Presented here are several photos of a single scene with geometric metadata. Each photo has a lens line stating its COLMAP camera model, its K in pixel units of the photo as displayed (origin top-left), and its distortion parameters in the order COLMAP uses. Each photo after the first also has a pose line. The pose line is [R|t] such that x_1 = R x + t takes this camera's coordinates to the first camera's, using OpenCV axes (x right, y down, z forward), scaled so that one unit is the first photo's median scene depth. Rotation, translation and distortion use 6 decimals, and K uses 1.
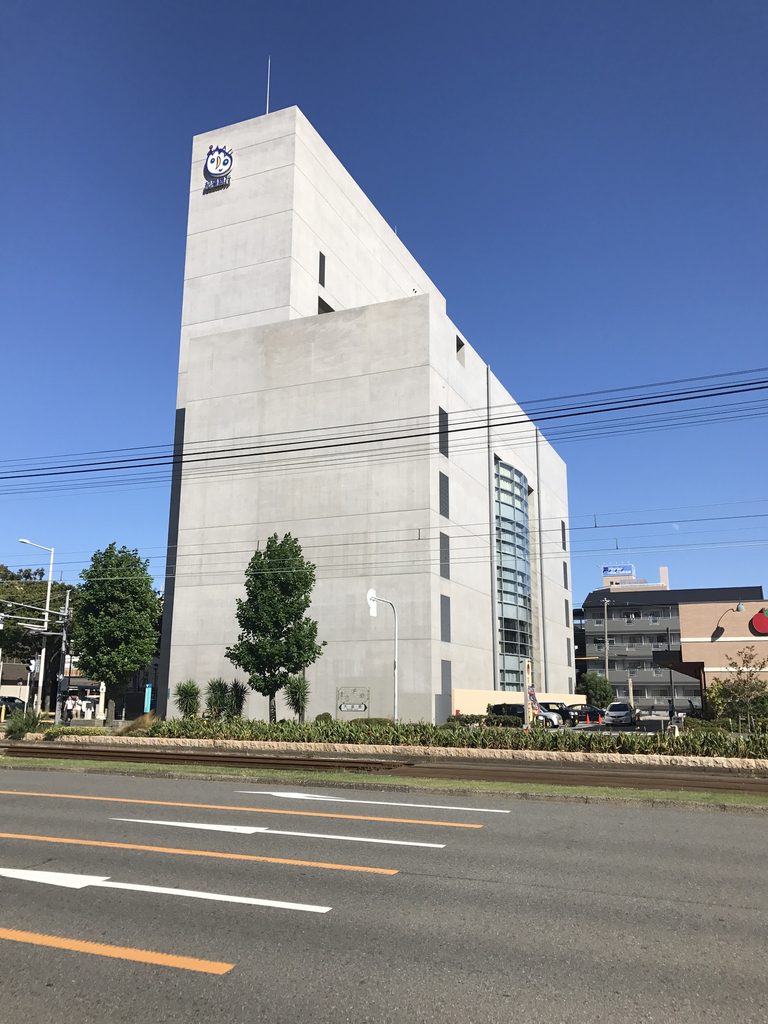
lens RADIAL K [[838.3, 0, 384.0], [0, 838.3, 512.0], [0, 0, 1]] dist [0.022921, -0.013811]
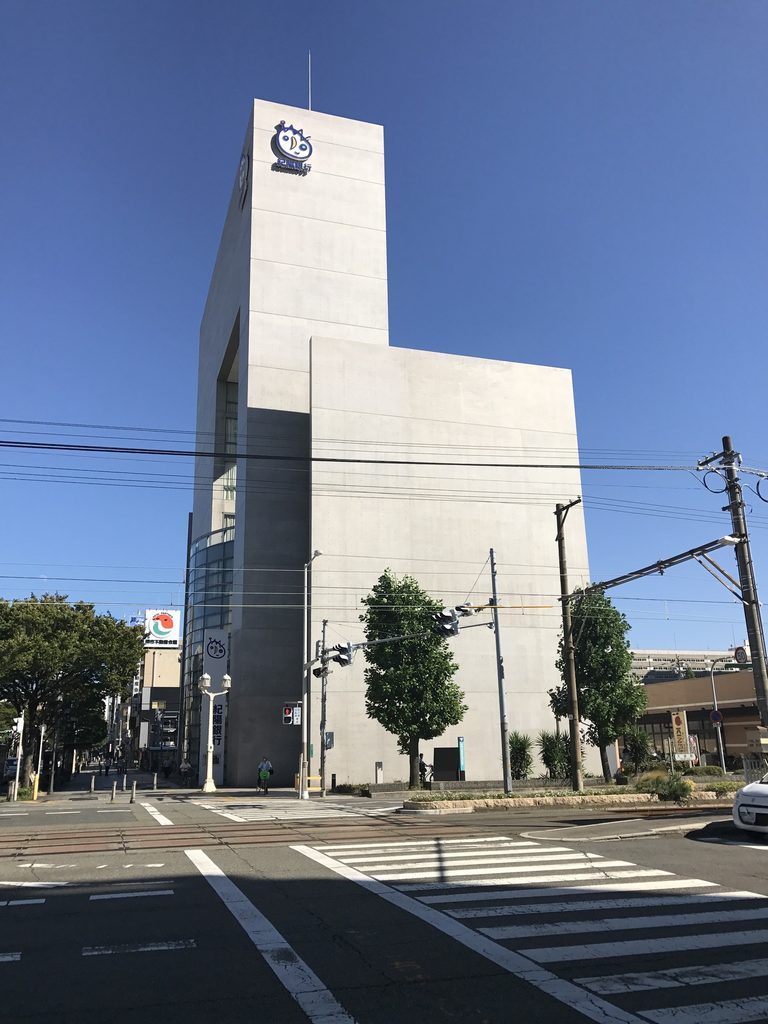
lens RADIAL K [[838.3, 0, 384.0], [0, 838.3, 512.0], [0, 0, 1]] dist [0.022921, -0.013811]
pose [[0.756873, 0.159062, 0.633910, -0.658372], [-0.119441, 0.987261, -0.105116, 0.053087], [-0.642555, 0.003845, 0.766230, 0.273747]]
